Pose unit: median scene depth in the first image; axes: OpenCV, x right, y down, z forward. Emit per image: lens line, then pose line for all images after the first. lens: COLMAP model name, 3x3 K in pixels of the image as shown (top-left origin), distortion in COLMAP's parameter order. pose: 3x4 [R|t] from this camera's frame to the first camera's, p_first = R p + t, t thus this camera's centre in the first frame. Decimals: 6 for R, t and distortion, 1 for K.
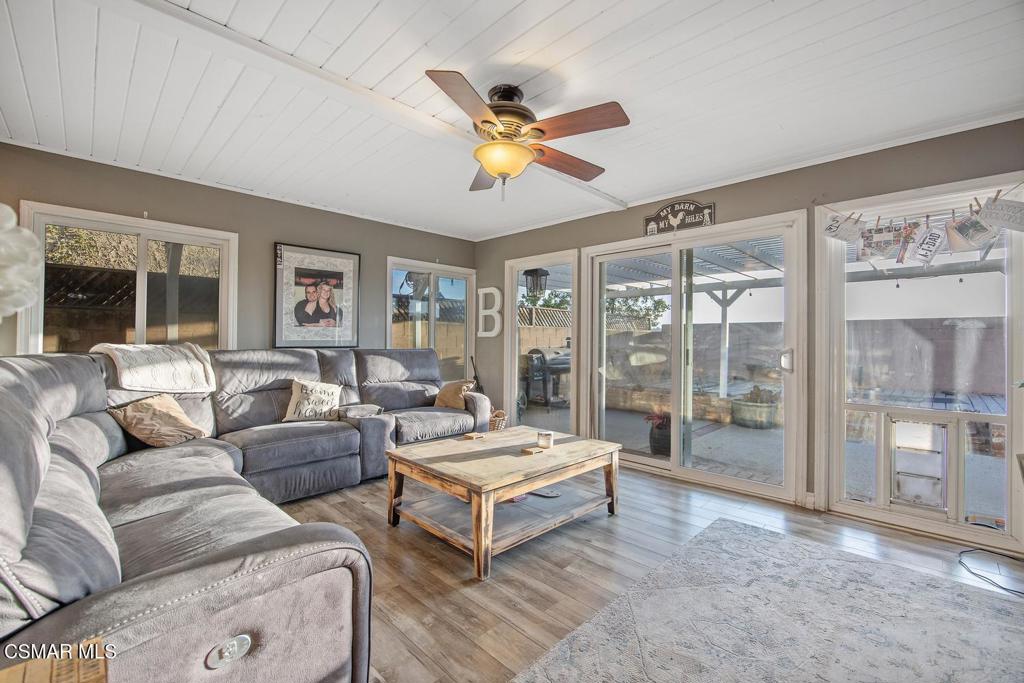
lens RADIAL K [[449.7, 0, 510.0], [0, 449.7, 335.4], [0, 0, 1]] dist [-0.008200, -0.000349]
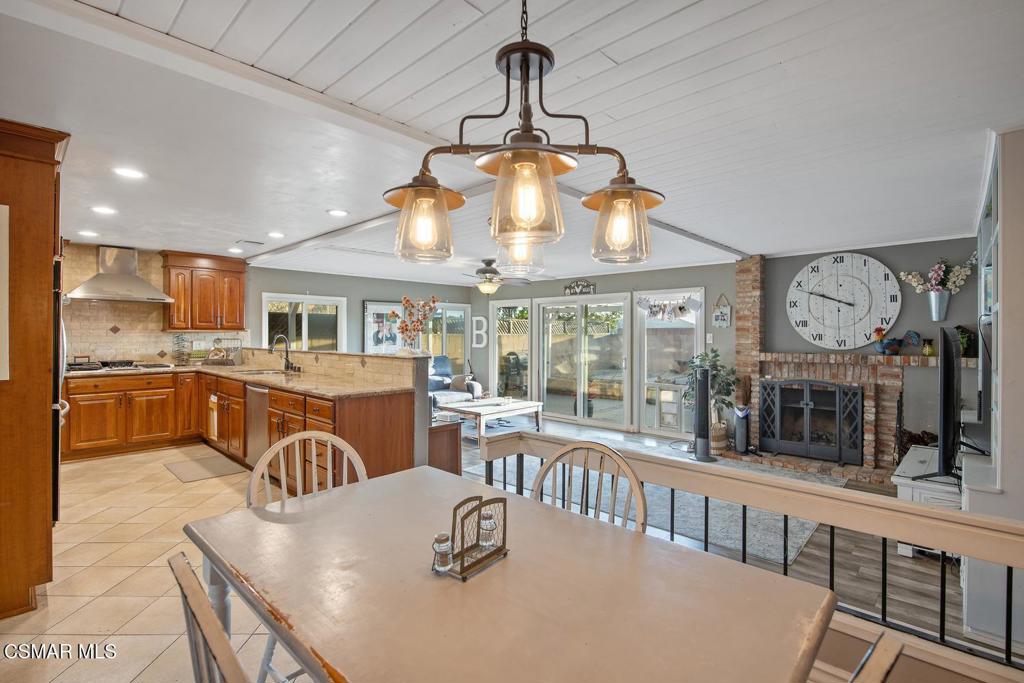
lens RADIAL K [[481.6, 0, 517.7], [0, 481.6, 338.8], [0, 0, 1]] dist [-0.001172, -0.000161]
pose [[0.998999, -0.006991, 0.044174, 0.017592], [0.005885, 0.999667, 0.025113, -0.090851], [-0.044335, -0.024828, 0.998708, -0.947737]]
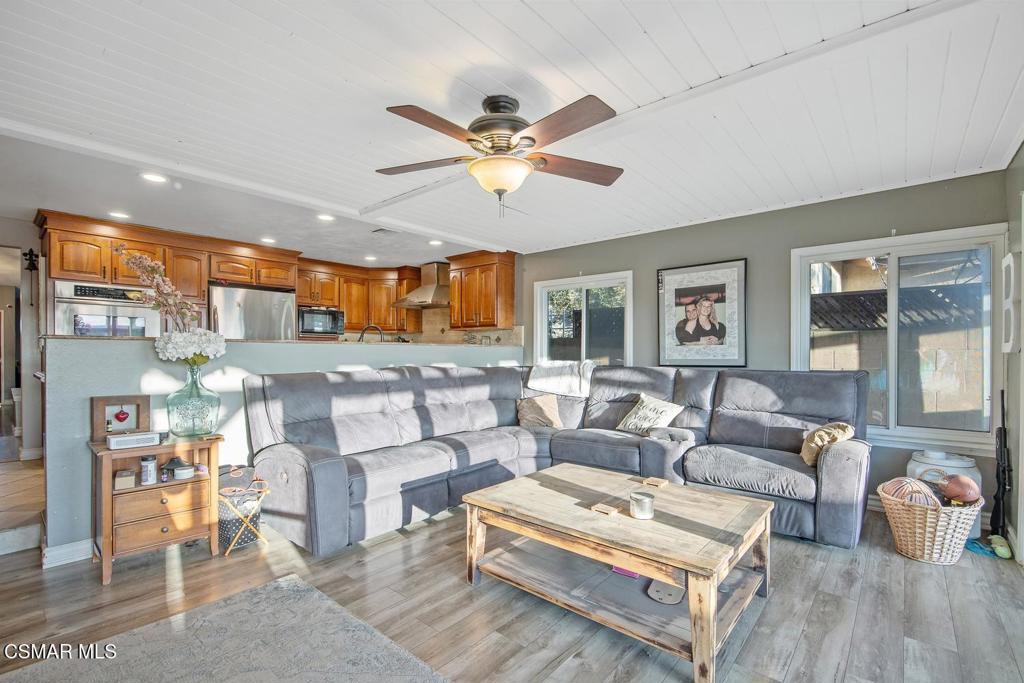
lens RADIAL K [[449.7, 0, 504.2], [0, 449.7, 356.7], [0, 0, 1]] dist [-0.008200, -0.000349]
pose [[0.072579, -0.000752, -0.997362, 0.518449], [0.012030, 0.999928, 0.000121, 0.000336], [0.997290, -0.012007, 0.072583, 0.514280]]
